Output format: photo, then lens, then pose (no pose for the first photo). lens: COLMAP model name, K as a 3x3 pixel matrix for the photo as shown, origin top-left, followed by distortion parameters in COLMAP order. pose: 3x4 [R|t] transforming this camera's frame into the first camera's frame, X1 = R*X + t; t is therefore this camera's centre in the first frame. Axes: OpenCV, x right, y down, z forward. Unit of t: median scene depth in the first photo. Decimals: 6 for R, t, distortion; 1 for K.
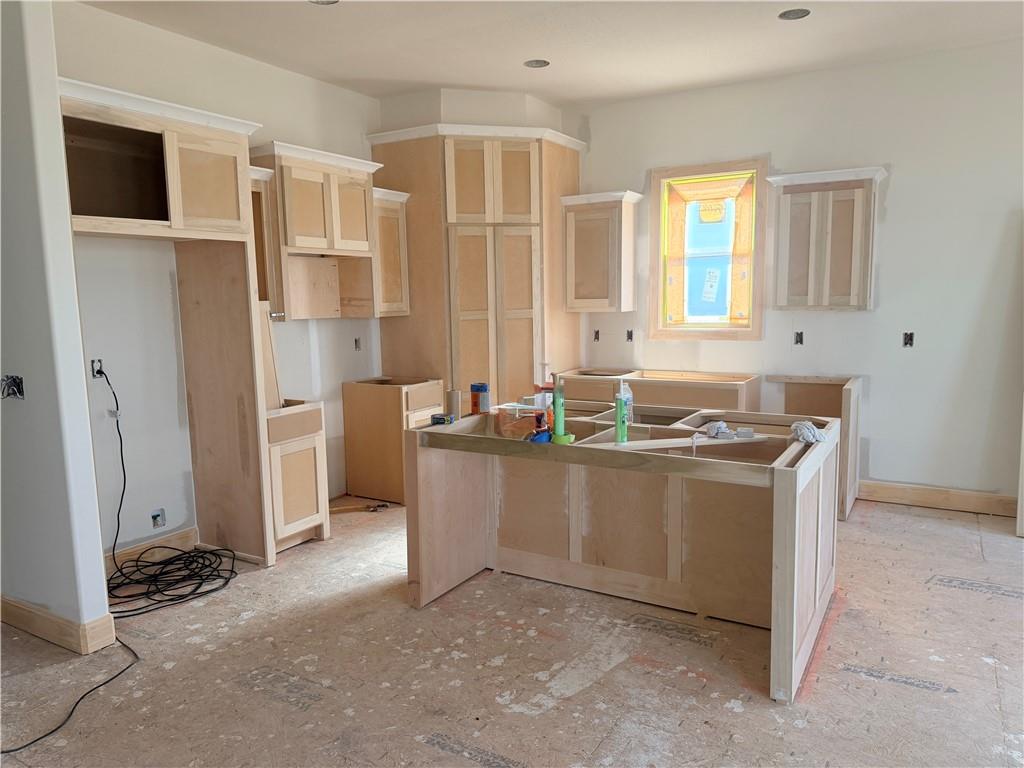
lens RADIAL K [[719.6, 0, 507.9], [0, 719.6, 391.9], [0, 0, 1]] dist [0.052138, -0.058170]
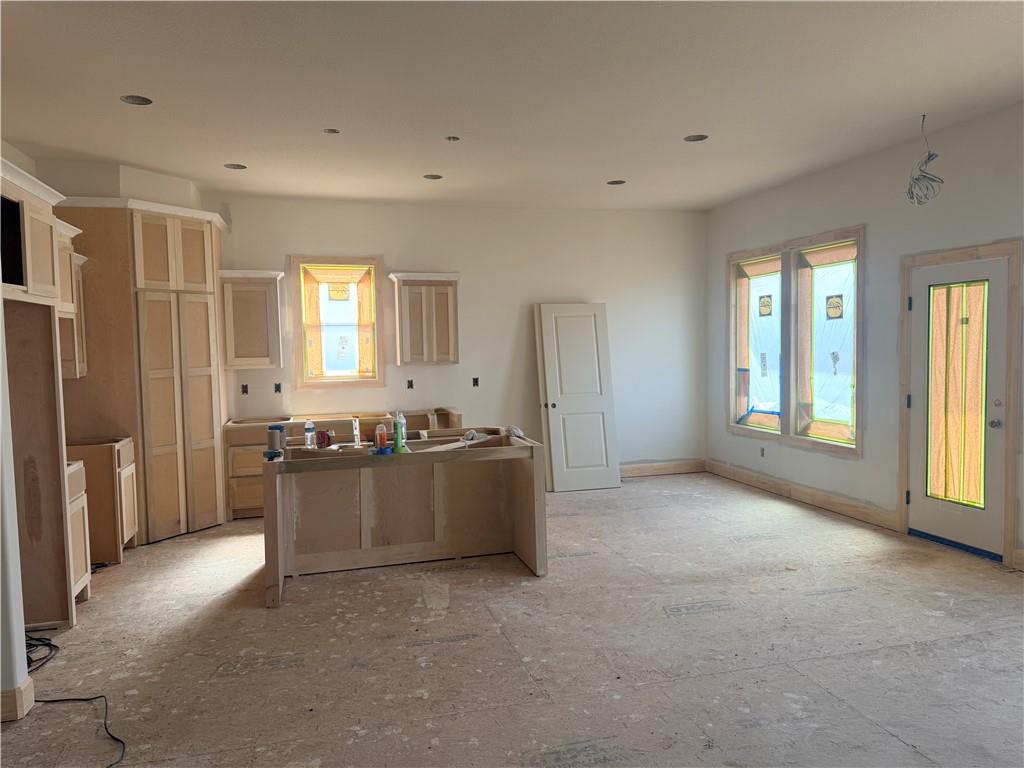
lens RADIAL K [[719.6, 0, 516.2], [0, 719.6, 382.3], [0, 0, 1]] dist [0.052138, -0.058170]
pose [[0.689805, -0.033384, 0.723225, -0.515166], [0.100300, 0.993710, -0.049795, 0.014504], [-0.717014, 0.106888, 0.688815, -0.135410]]
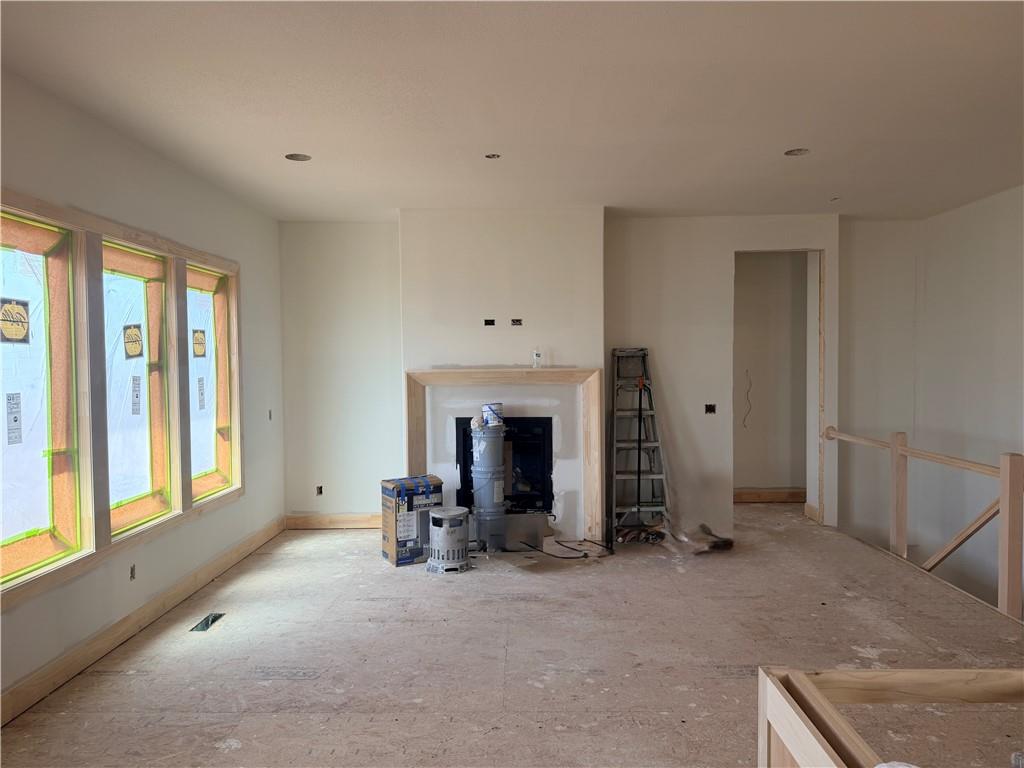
lens RADIAL K [[719.6, 0, 512.0], [0, 719.6, 384.4], [0, 0, 1]] dist [0.052138, -0.058170]
pose [[-0.868138, 0.044453, -0.494328, 0.498376], [-0.037850, 0.987151, 0.155243, -0.140515], [0.494877, 0.153483, -0.855301, 0.749606]]
